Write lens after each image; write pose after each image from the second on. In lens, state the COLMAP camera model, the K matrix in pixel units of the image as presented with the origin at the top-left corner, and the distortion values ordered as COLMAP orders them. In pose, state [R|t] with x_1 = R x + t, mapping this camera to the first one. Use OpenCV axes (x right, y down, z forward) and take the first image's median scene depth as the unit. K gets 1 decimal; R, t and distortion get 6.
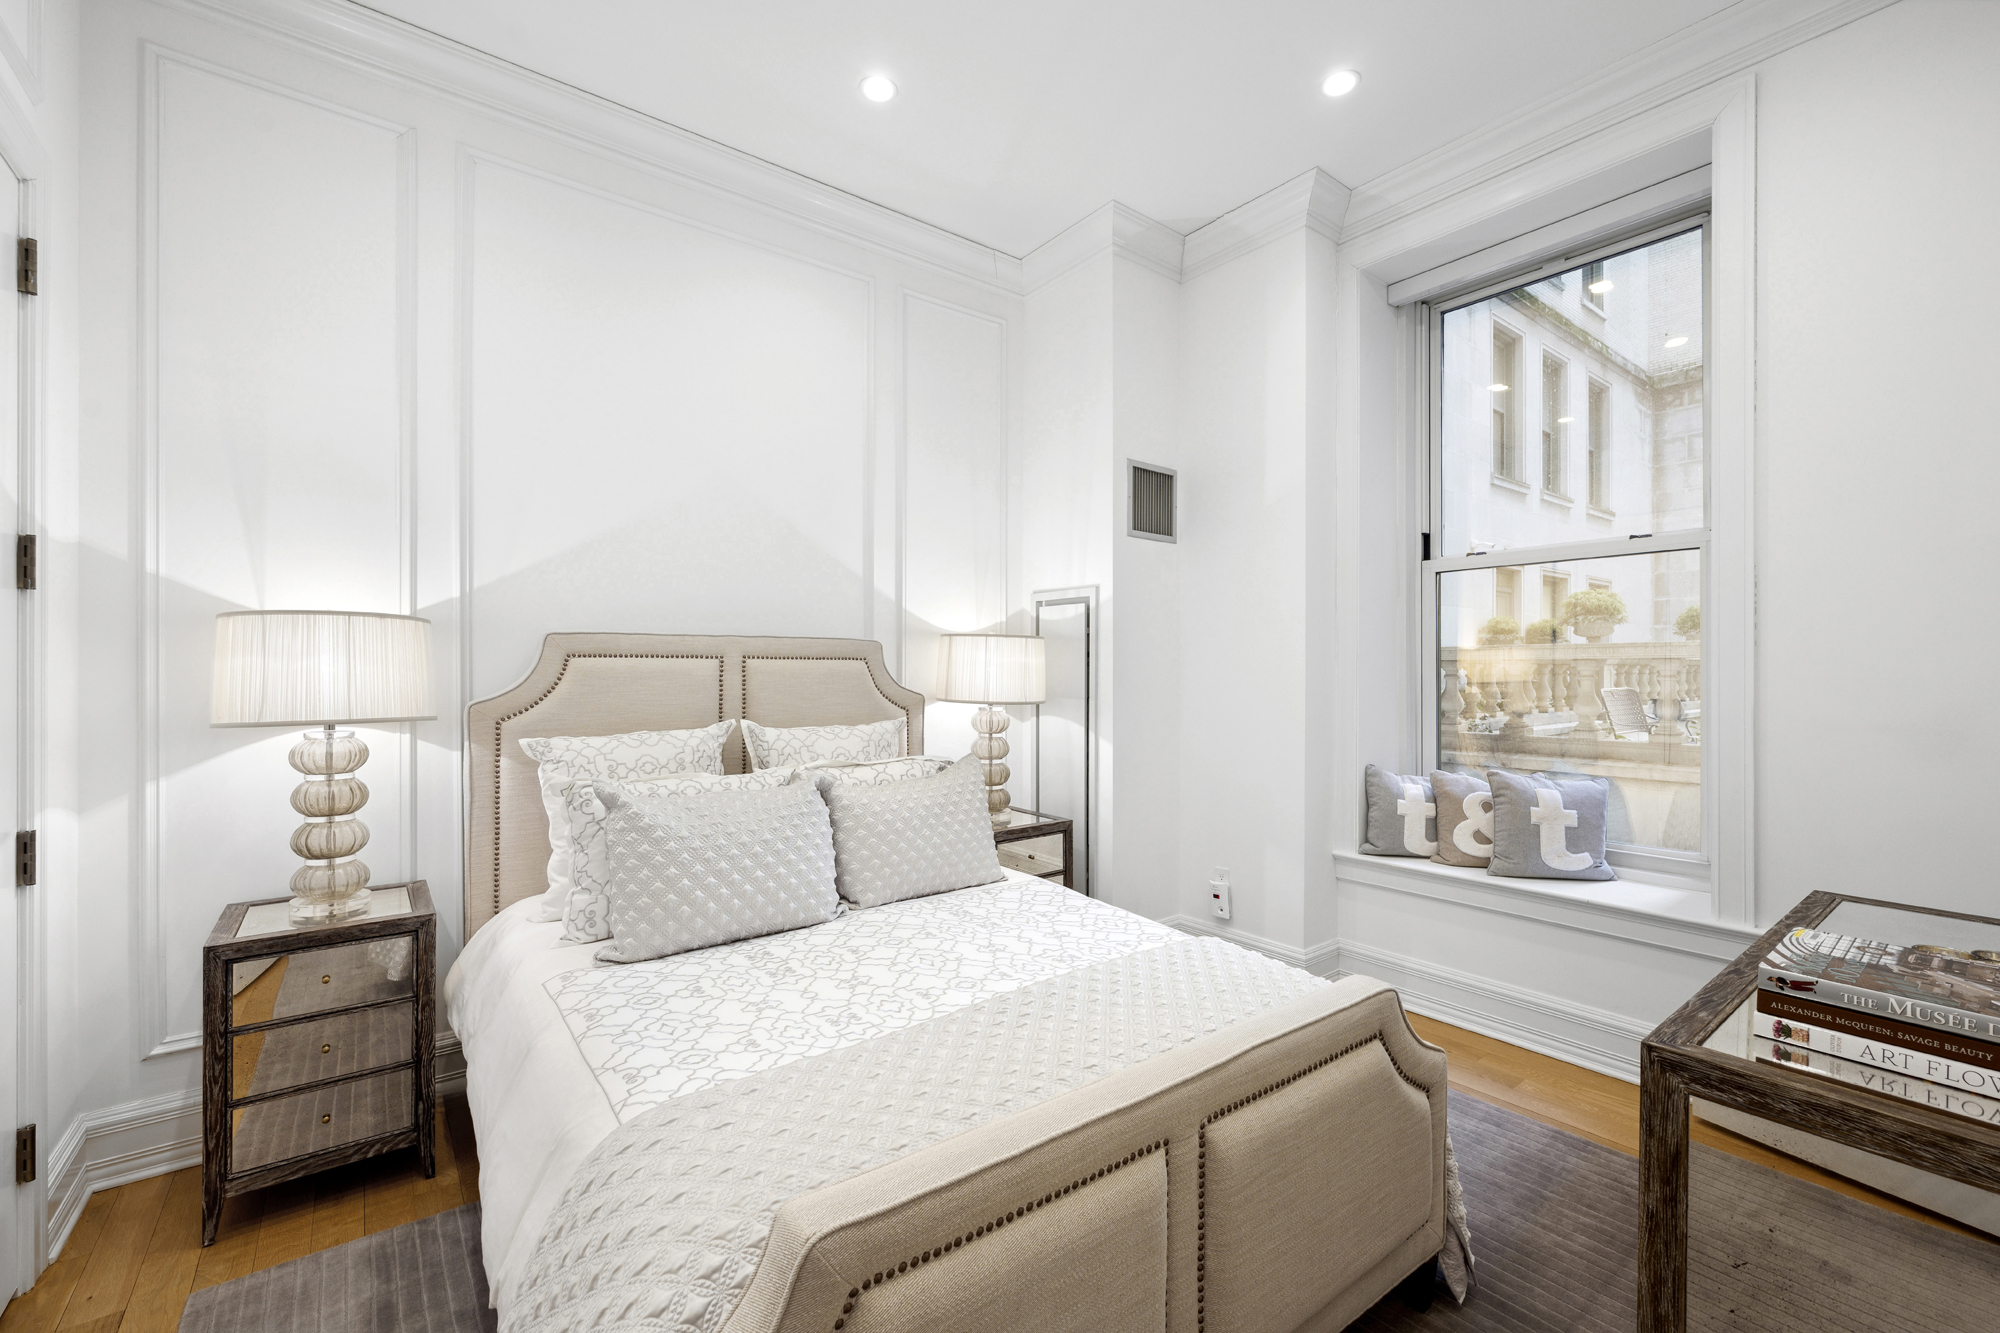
lens RADIAL K [[830.2, 0, 1004.2], [0, 830.2, 664.3], [0, 0, 1]] dist [-0.000610, 0.000014]
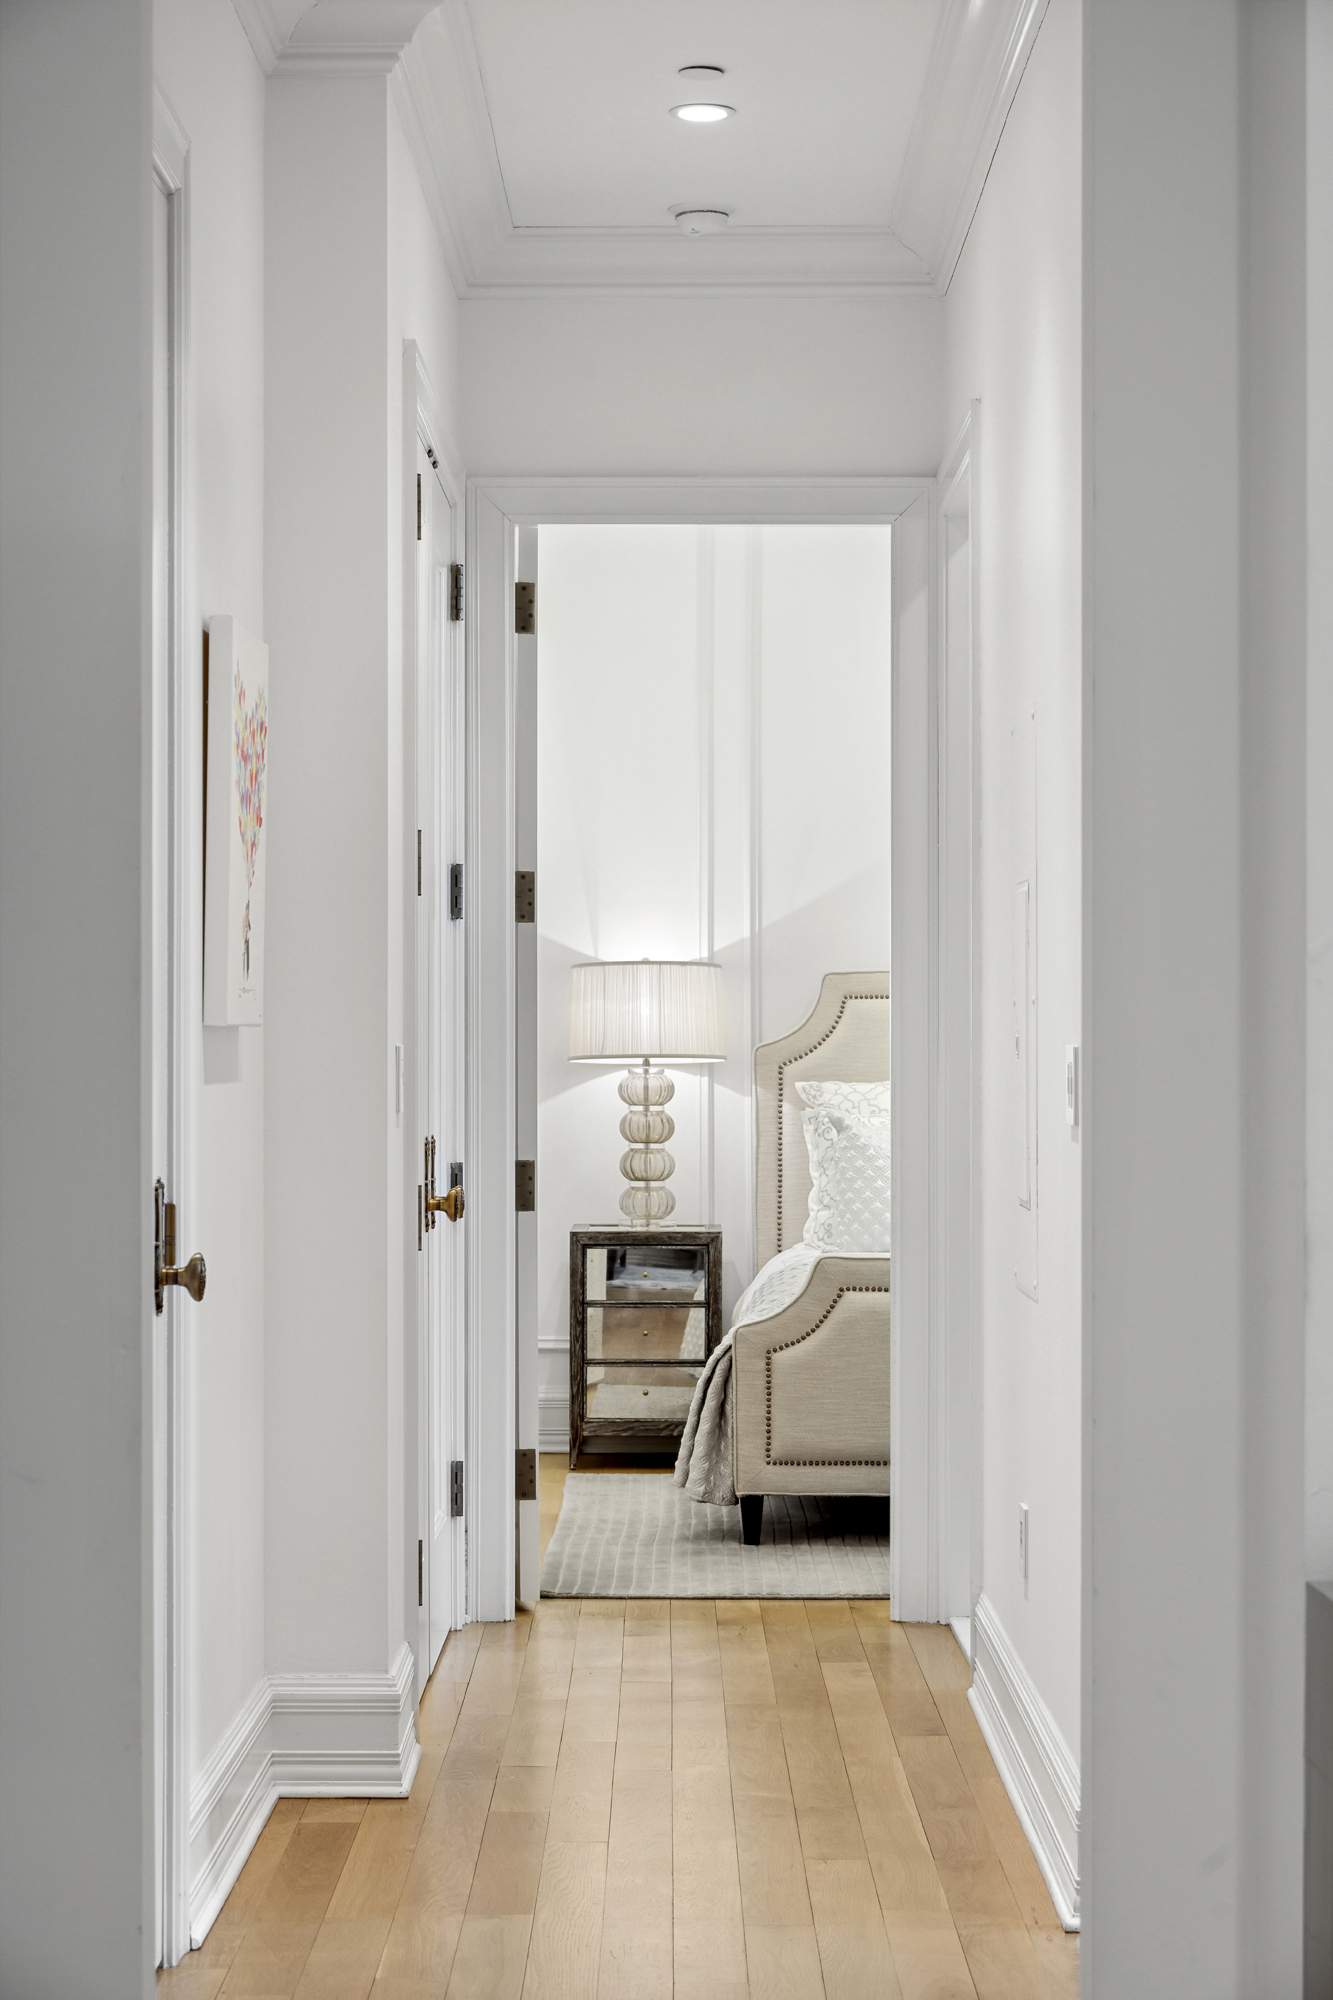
lens RADIAL K [[3537.5, 0, 666.4], [0, 3537.5, 1000.9], [0, 0, 1]] dist [0.000740, 0.000000]
pose [[0.786677, -0.004530, -0.617349, 2.129512], [0.002571, 0.999988, -0.004061, 0.011144], [0.617360, 0.001608, 0.786679, -2.705941]]
